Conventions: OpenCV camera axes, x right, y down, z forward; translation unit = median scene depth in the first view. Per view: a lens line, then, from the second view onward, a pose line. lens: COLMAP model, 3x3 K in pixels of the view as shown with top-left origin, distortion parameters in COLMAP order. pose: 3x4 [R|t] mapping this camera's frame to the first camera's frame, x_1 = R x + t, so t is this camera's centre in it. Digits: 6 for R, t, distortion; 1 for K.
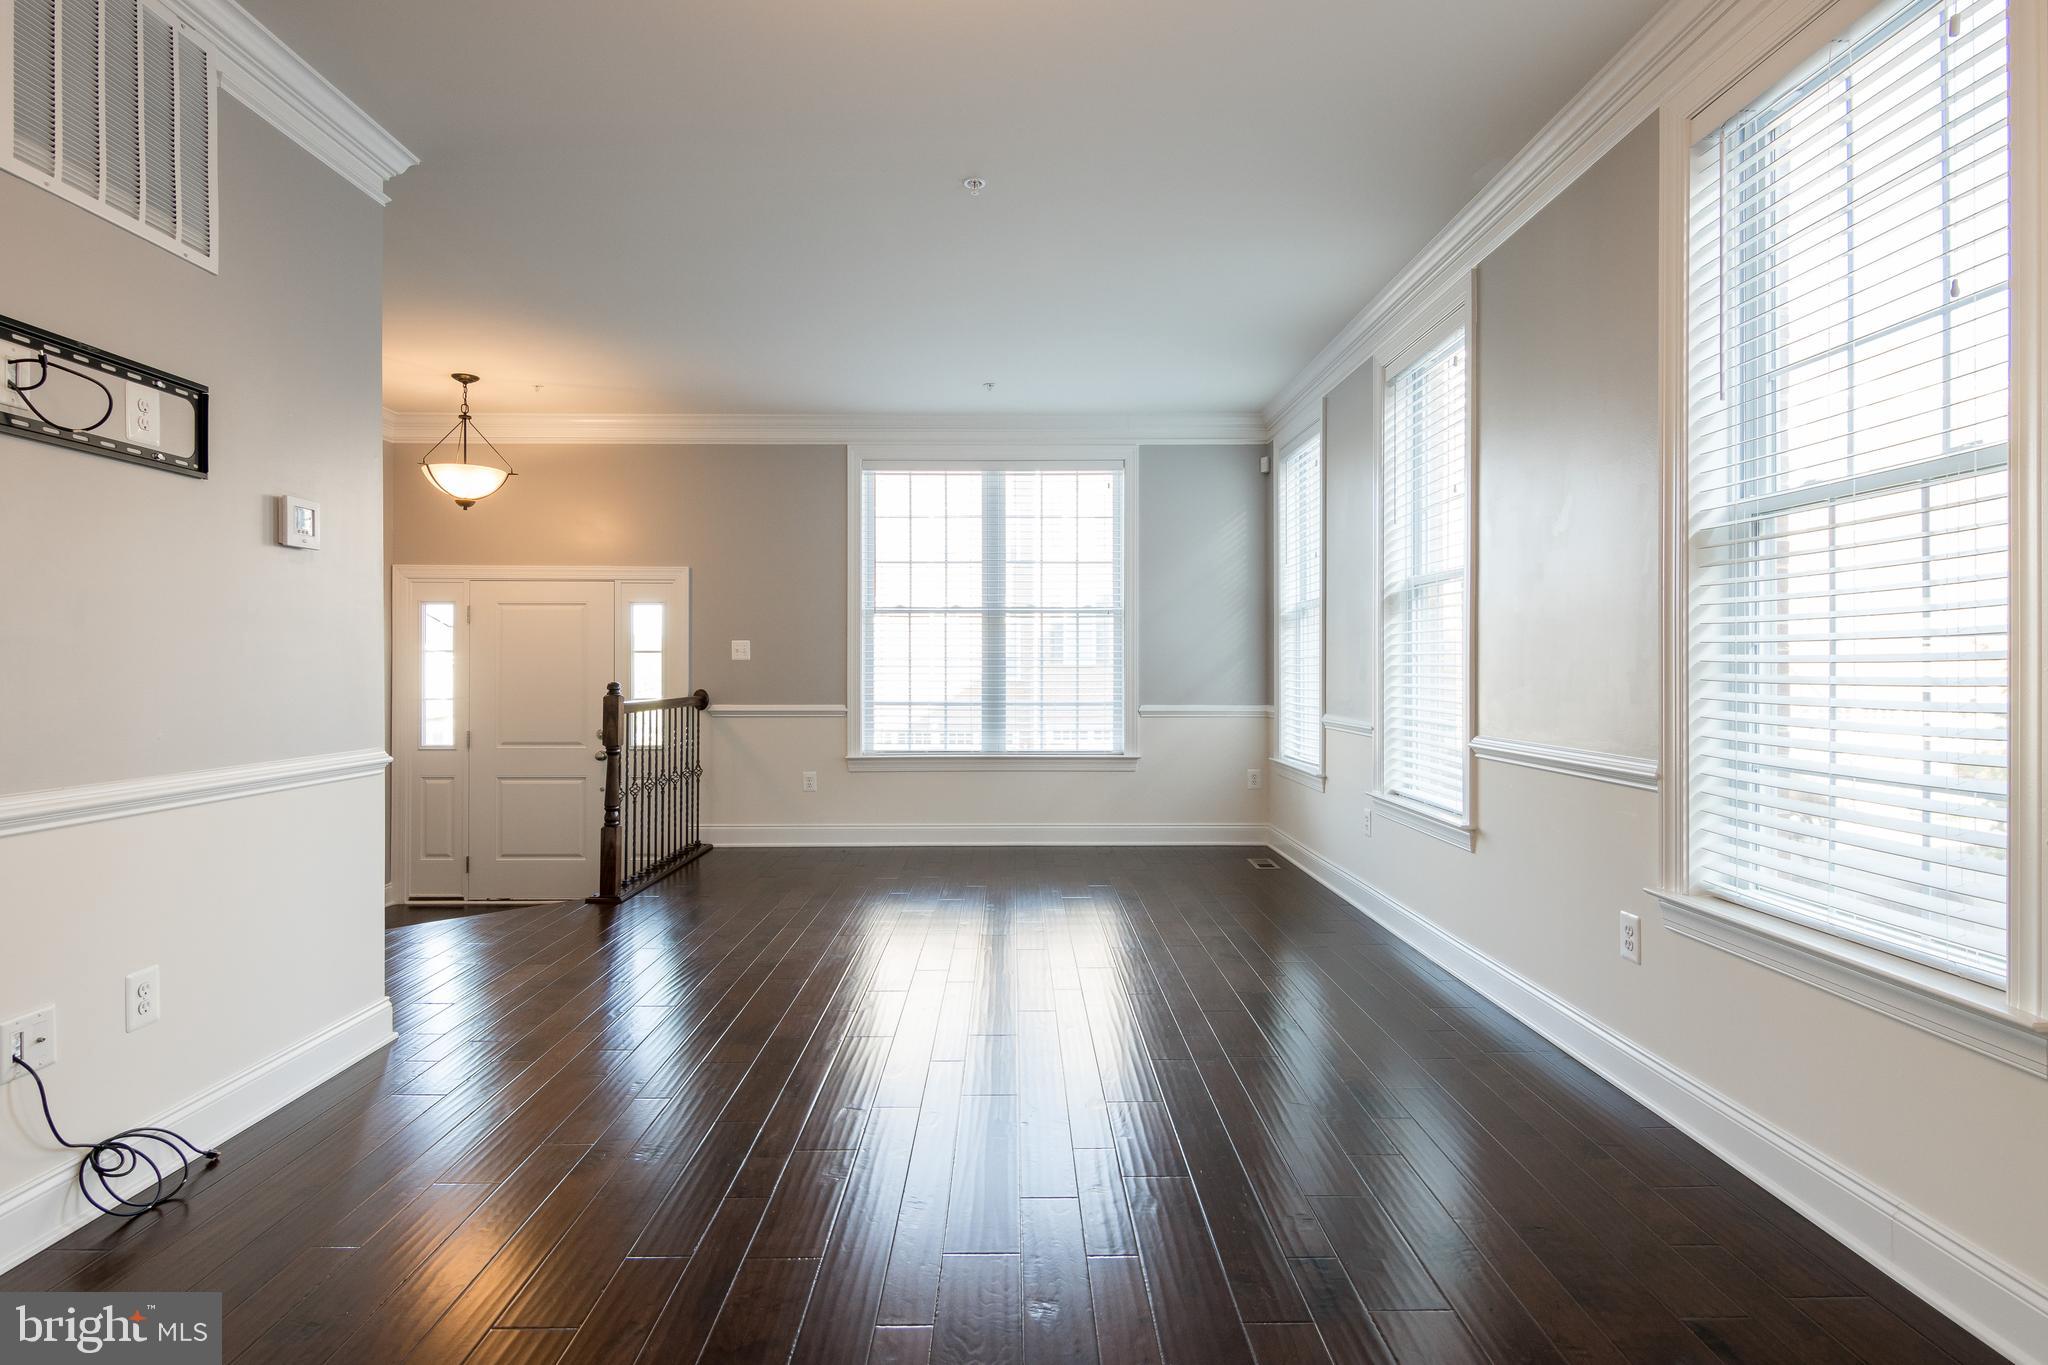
lens RADIAL K [[1049.9, 0, 1021.1], [0, 1049.9, 679.7], [0, 0, 1]] dist [0.022219, -0.009635]
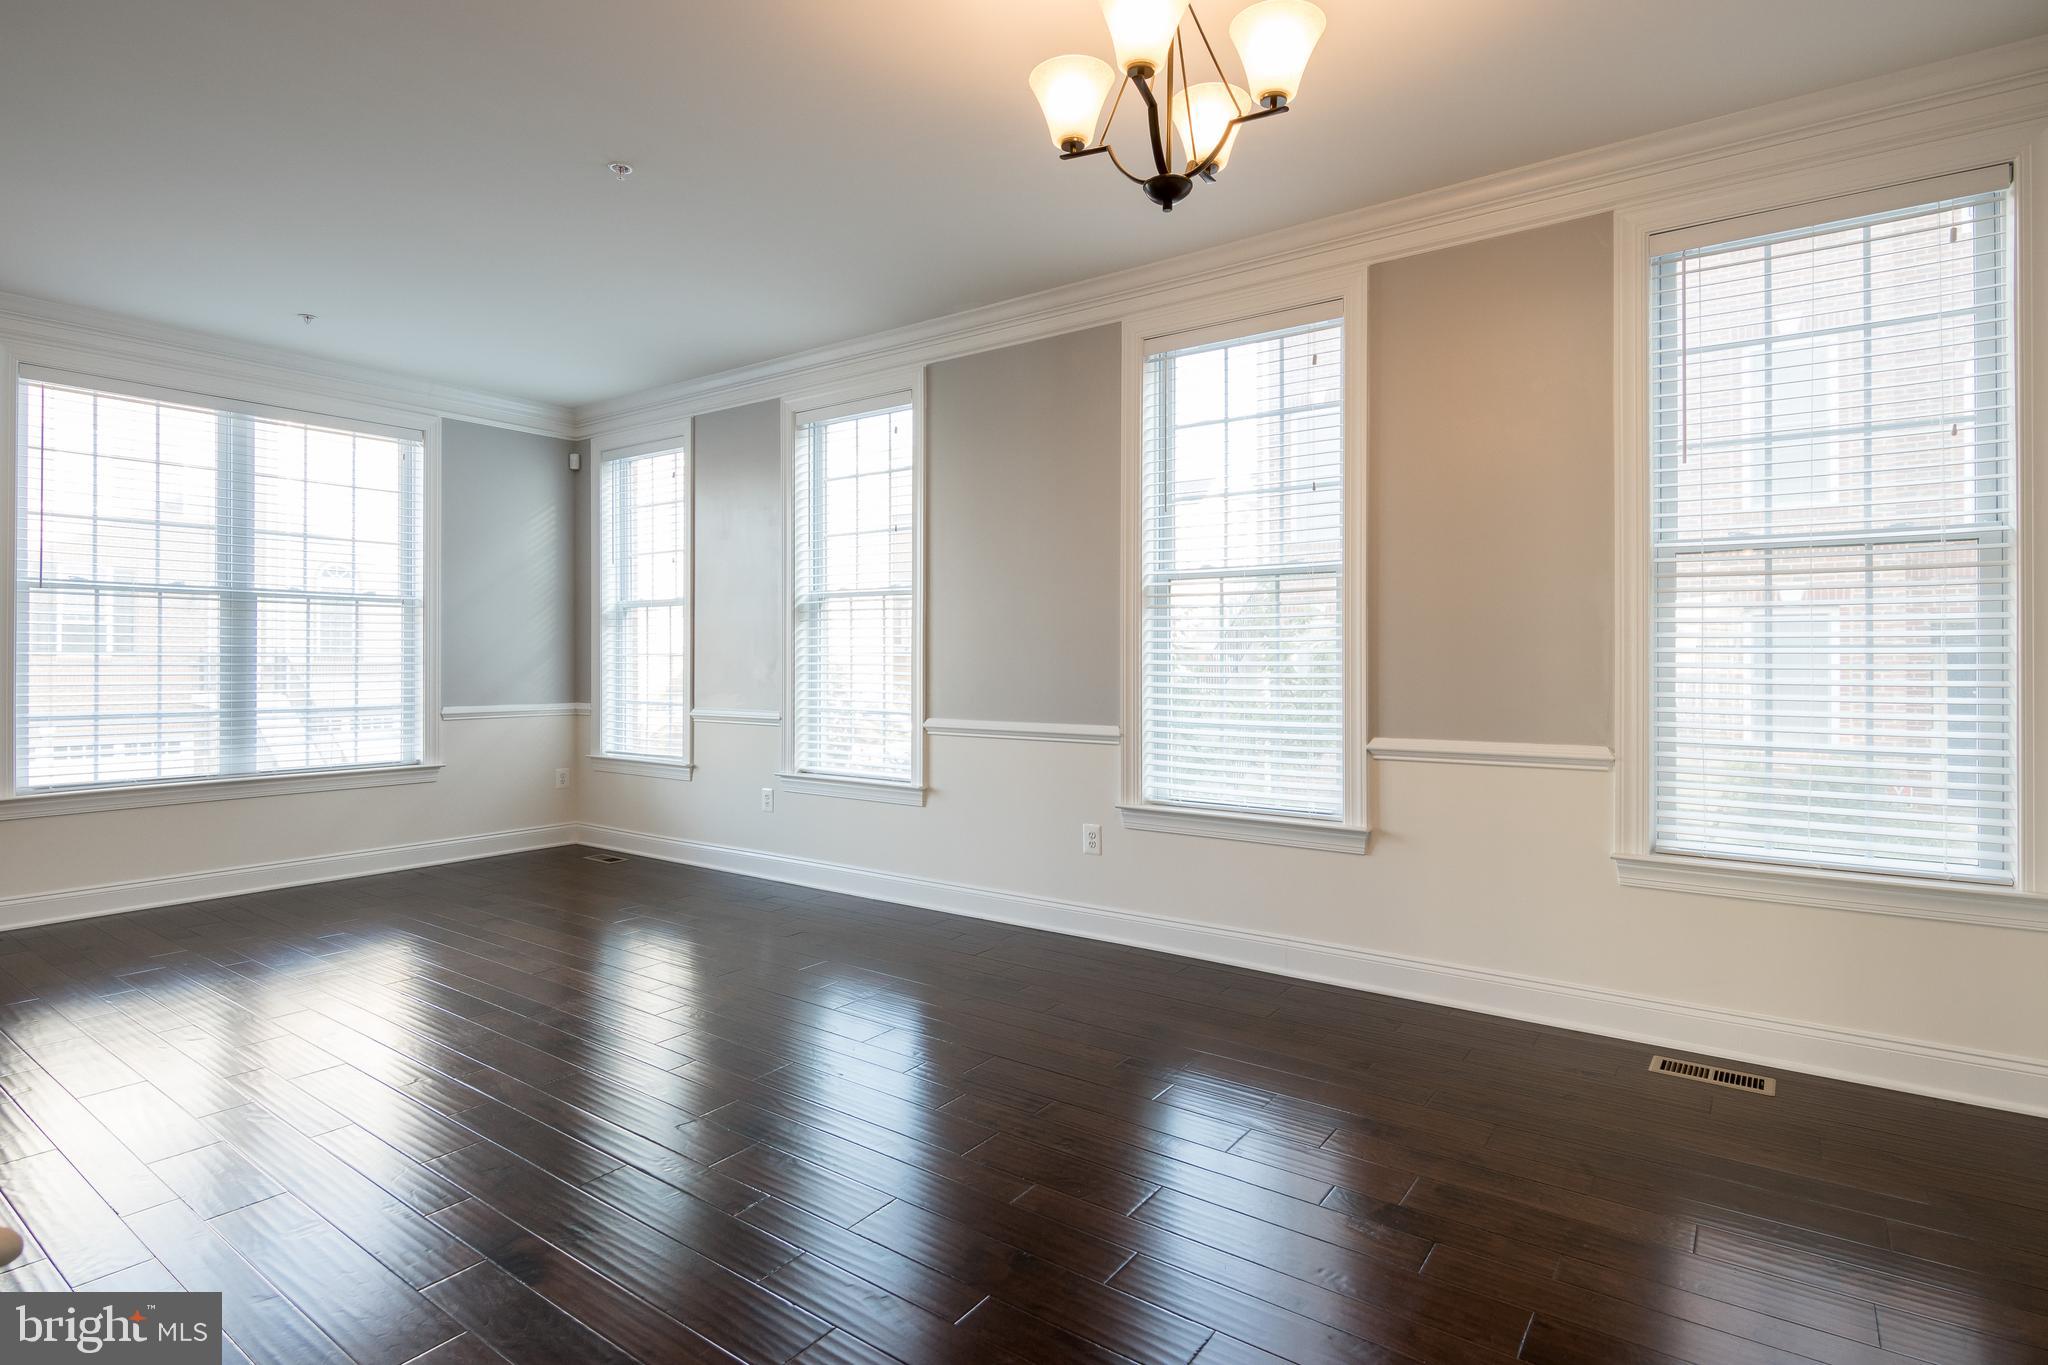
lens RADIAL K [[1049.9, 0, 1022.6], [0, 1049.9, 680.6], [0, 0, 1]] dist [0.022219, -0.009635]
pose [[0.589955, -0.014140, 0.807312, -0.322051], [0.008199, 0.999900, 0.011522, -0.004960], [-0.807394, -0.000178, 0.590012, 0.067973]]
